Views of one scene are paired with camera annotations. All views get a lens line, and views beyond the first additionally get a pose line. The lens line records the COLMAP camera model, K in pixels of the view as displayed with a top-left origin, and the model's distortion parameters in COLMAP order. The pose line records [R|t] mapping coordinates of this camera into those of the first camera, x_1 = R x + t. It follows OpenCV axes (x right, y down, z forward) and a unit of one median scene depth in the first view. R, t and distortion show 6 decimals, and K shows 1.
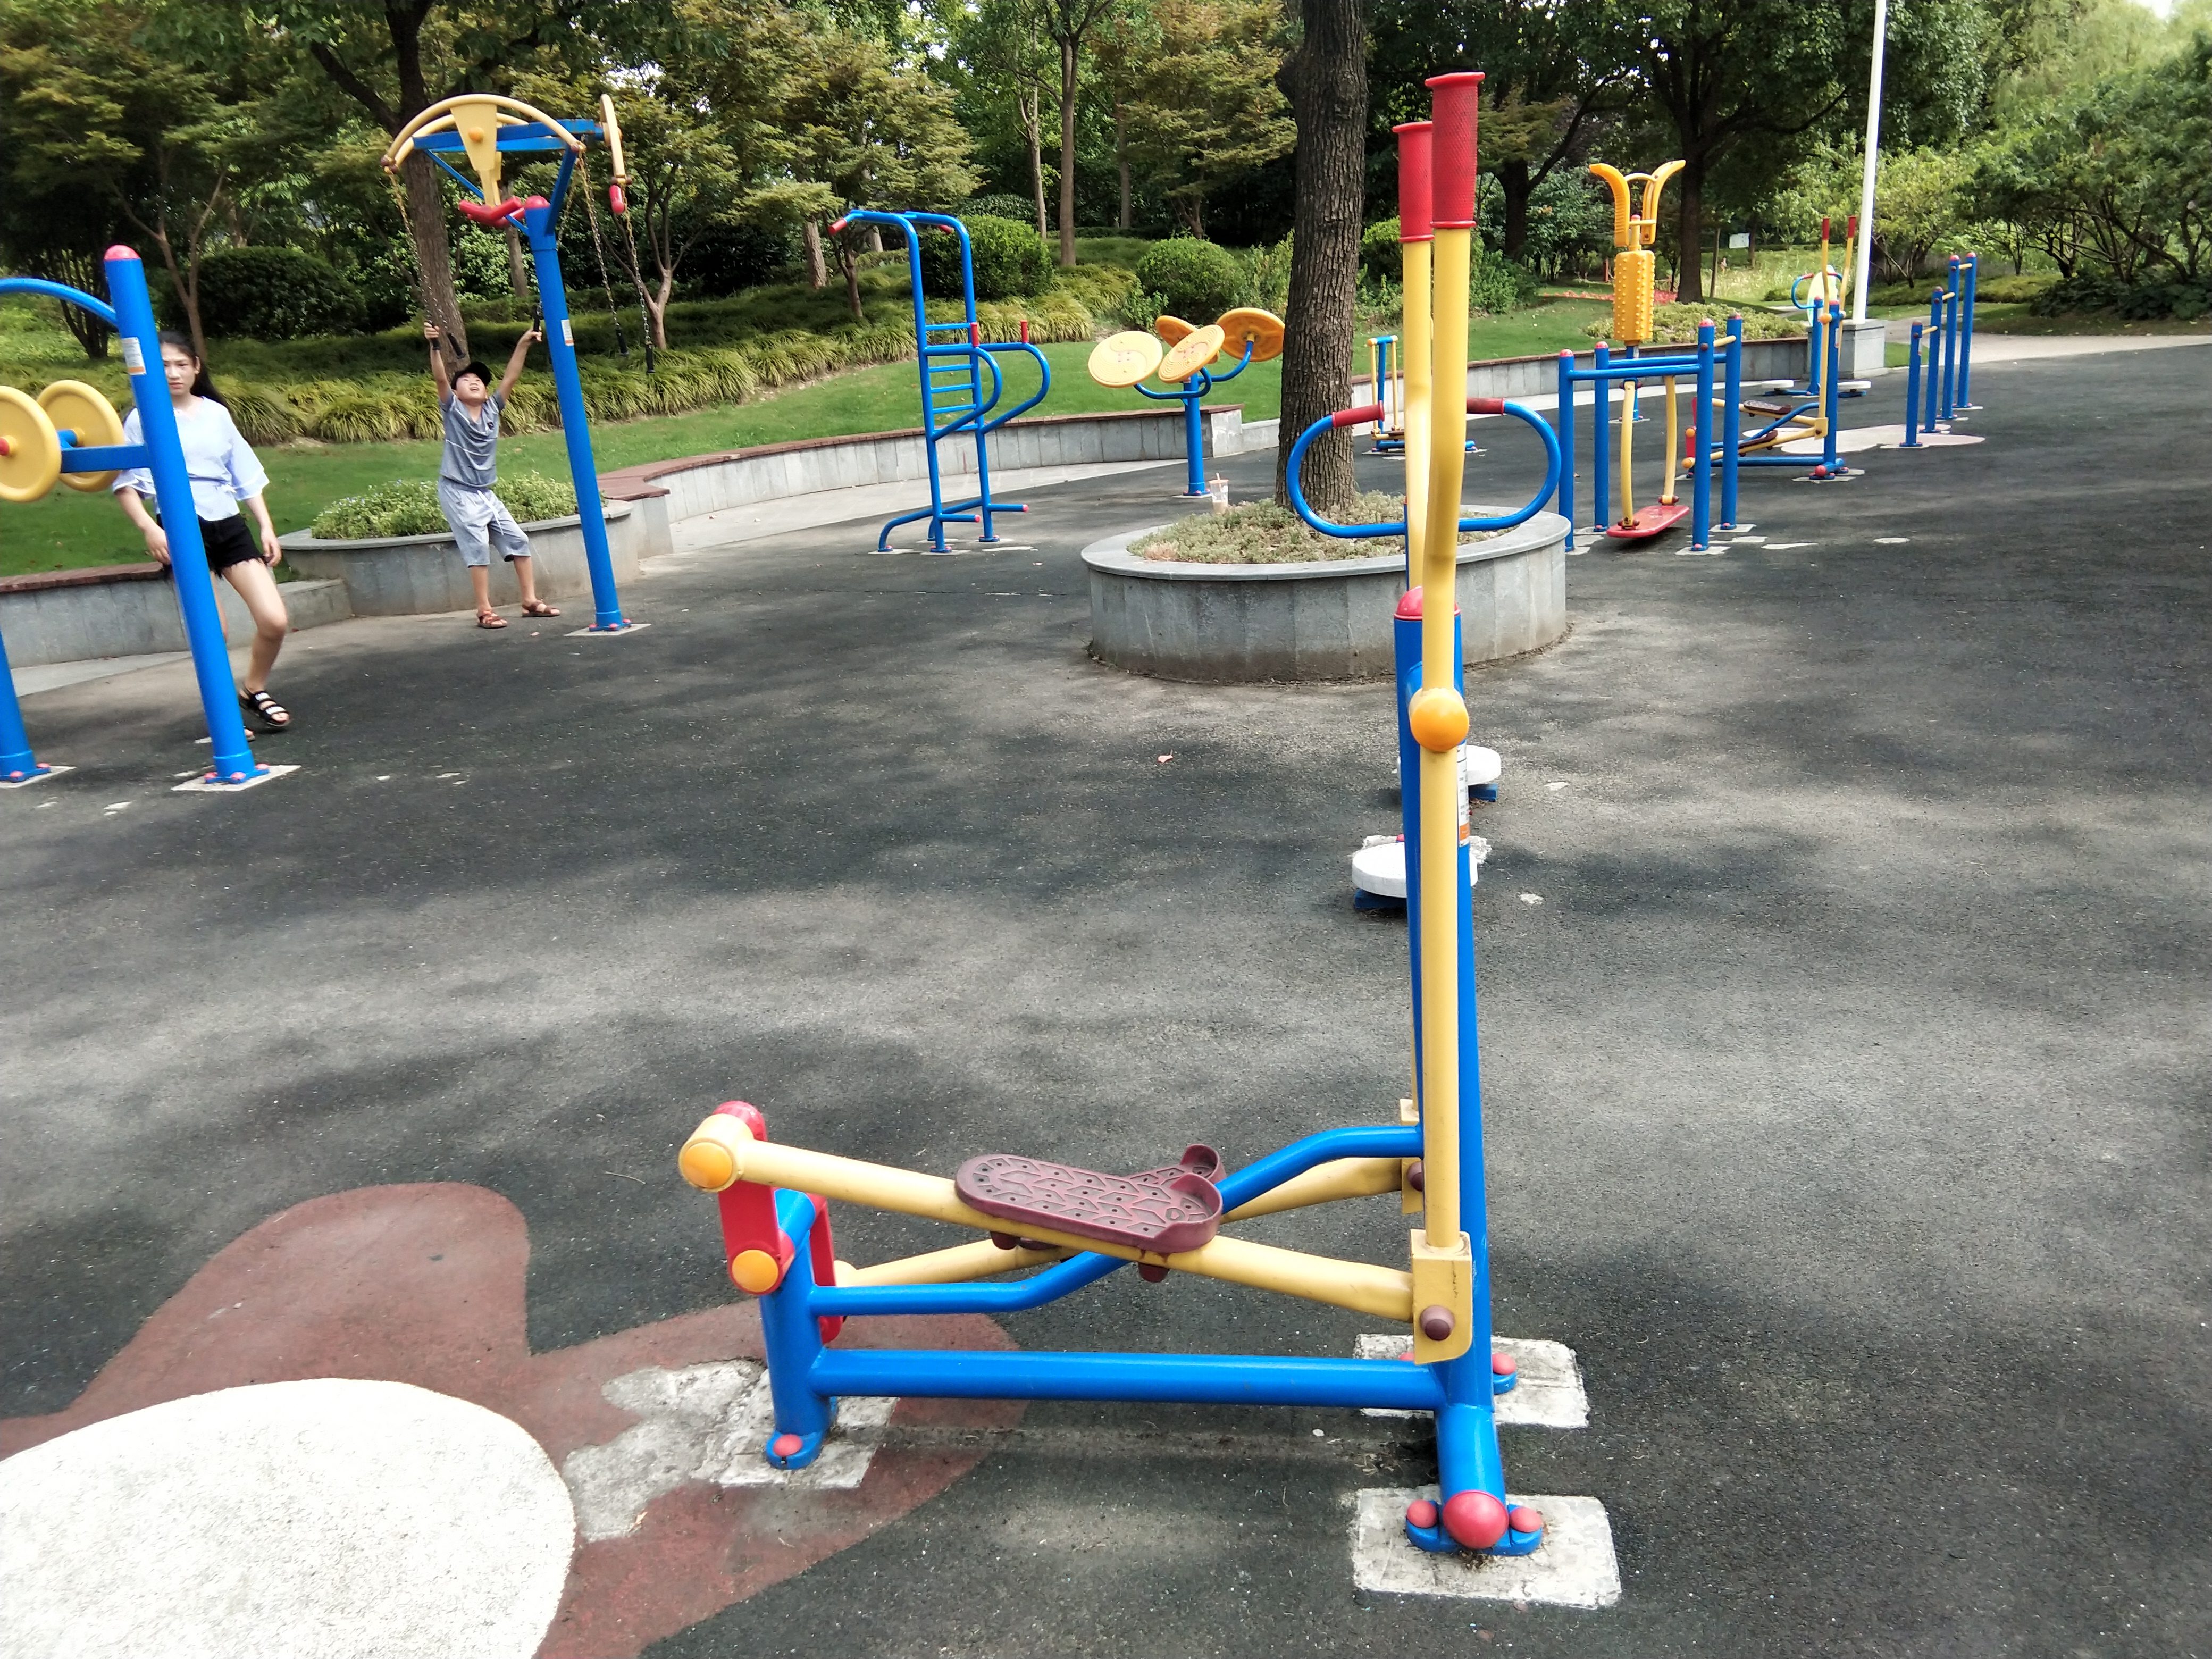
lens RADIAL K [[1765.7, 0, 1085.8], [0, 1765.7, 840.4], [0, 0, 1]] dist [0.079008, -0.098364]
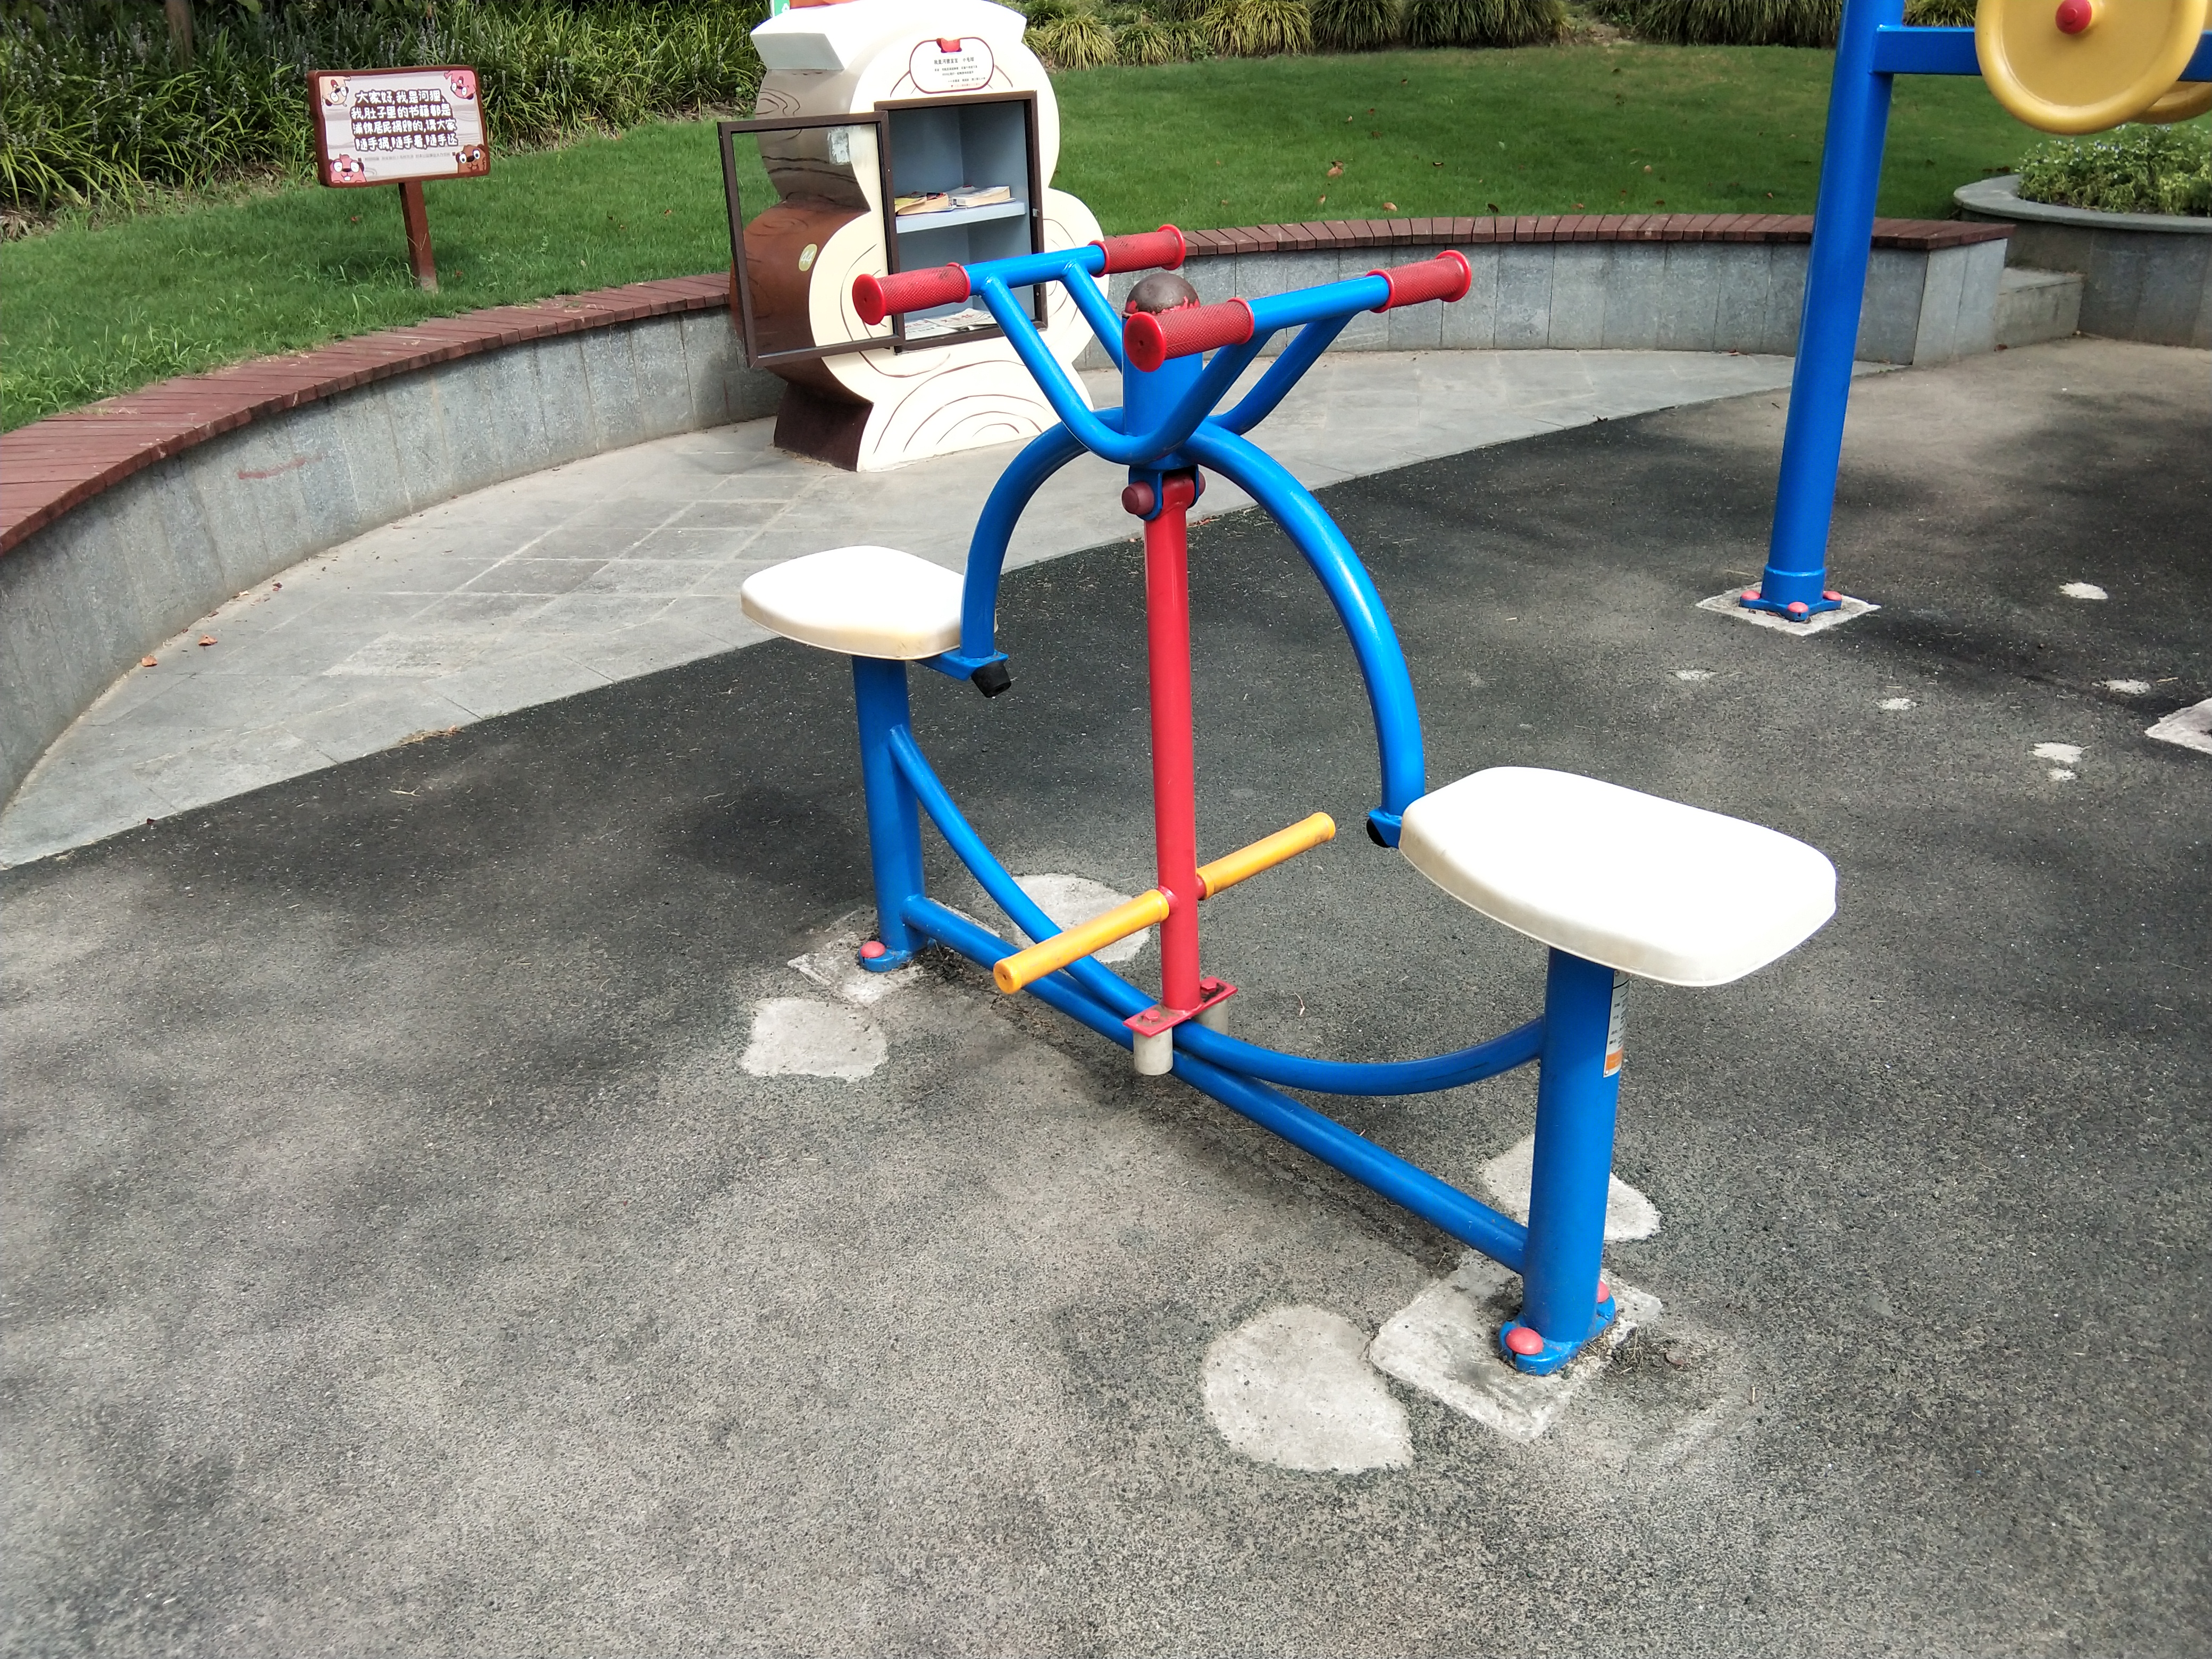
lens RADIAL K [[1774.1, 0, 1096.8], [0, 1774.1, 806.7], [0, 0, 1]] dist [0.096207, -0.147516]
pose [[0.791021, 0.294453, -0.536268, -0.177547], [-0.196855, 0.952443, 0.232595, -0.026607], [0.579253, -0.078421, 0.811367, 0.152858]]
